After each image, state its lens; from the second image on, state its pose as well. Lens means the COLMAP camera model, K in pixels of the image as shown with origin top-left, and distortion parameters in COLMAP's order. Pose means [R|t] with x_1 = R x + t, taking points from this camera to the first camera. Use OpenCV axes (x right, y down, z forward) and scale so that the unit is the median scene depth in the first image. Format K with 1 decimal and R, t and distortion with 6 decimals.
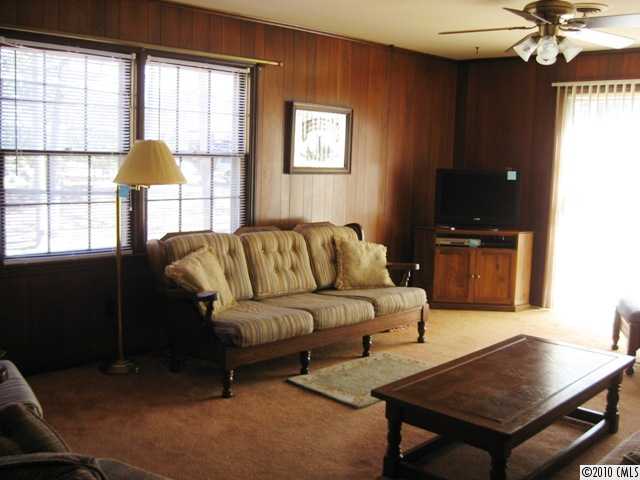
lens RADIAL K [[666.8, 0, 320.0], [0, 666.8, 240.0], [0, 0, 1]] dist [-0.138495, 0.001925]
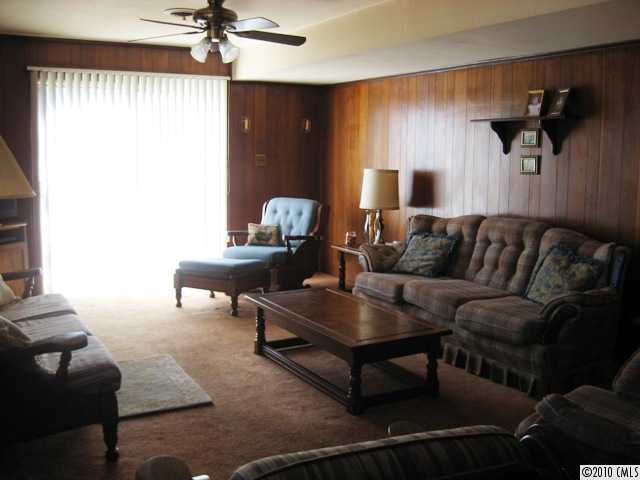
lens RADIAL K [[666.8, 0, 320.0], [0, 666.8, 240.0], [0, 0, 1]] dist [-0.138495, 0.001925]
pose [[0.287272, -0.146618, 0.946561, -0.590059], [0.102912, 0.987220, 0.121683, -0.069672], [-0.952305, 0.062456, 0.298689, 0.387141]]
